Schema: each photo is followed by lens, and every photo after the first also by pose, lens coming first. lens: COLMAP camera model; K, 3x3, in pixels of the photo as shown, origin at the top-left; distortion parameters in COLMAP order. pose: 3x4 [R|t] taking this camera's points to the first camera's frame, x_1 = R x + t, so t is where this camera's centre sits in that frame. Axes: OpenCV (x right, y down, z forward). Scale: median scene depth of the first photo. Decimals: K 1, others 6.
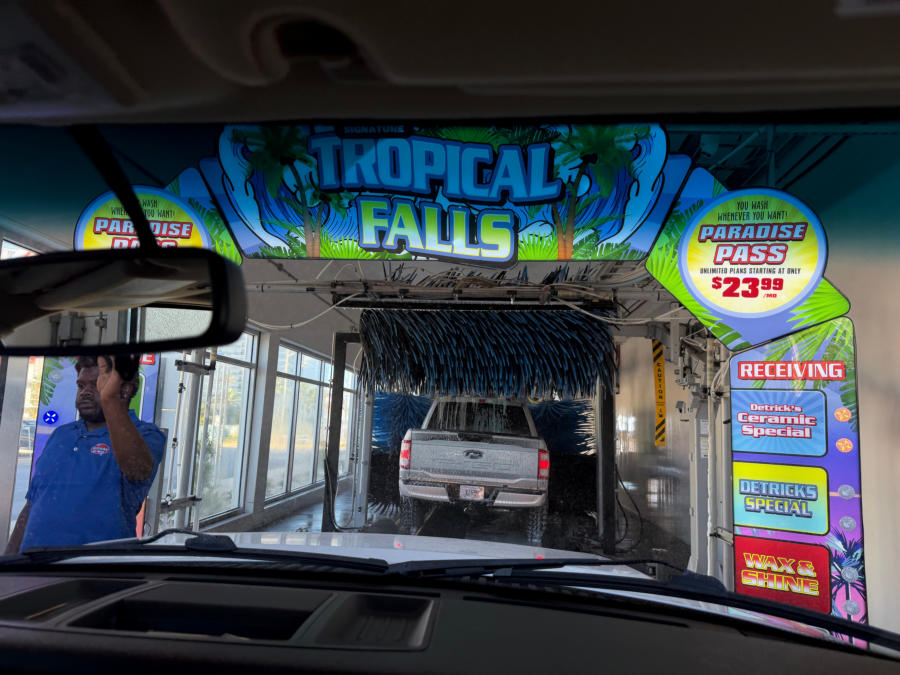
lens RADIAL K [[633.2, 0, 450.0], [0, 633.2, 337.5], [0, 0, 1]] dist [0.035880, -0.065037]
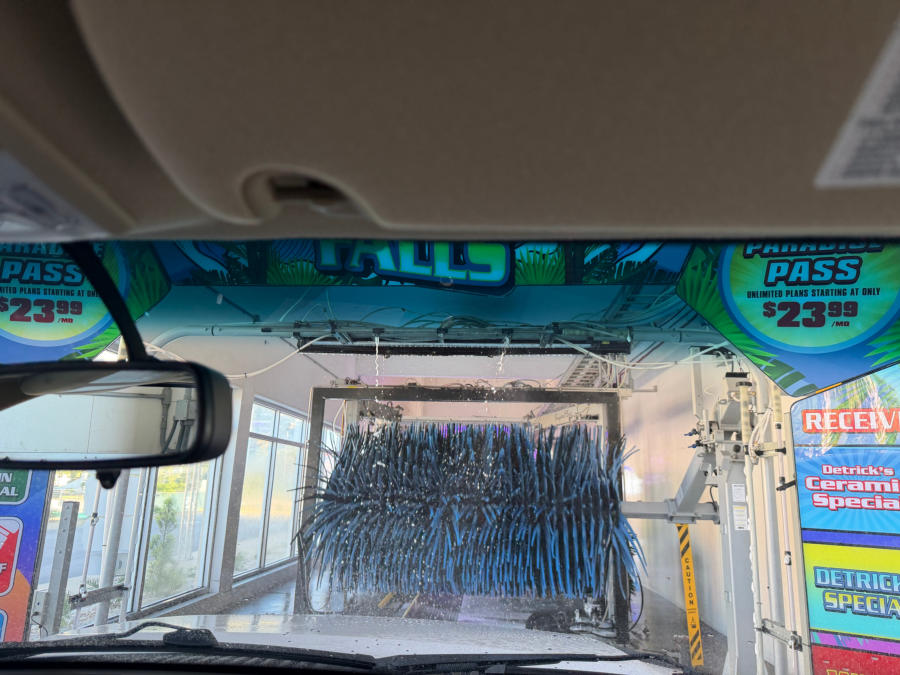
lens RADIAL K [[633.2, 0, 450.0], [0, 633.2, 337.5], [0, 0, 1]] dist [0.035880, -0.065037]
pose [[0.999936, -0.005699, 0.009786, 0.018173], [0.006596, 0.995531, -0.094208, 0.020020], [-0.009206, 0.094267, 0.995504, 0.227486]]
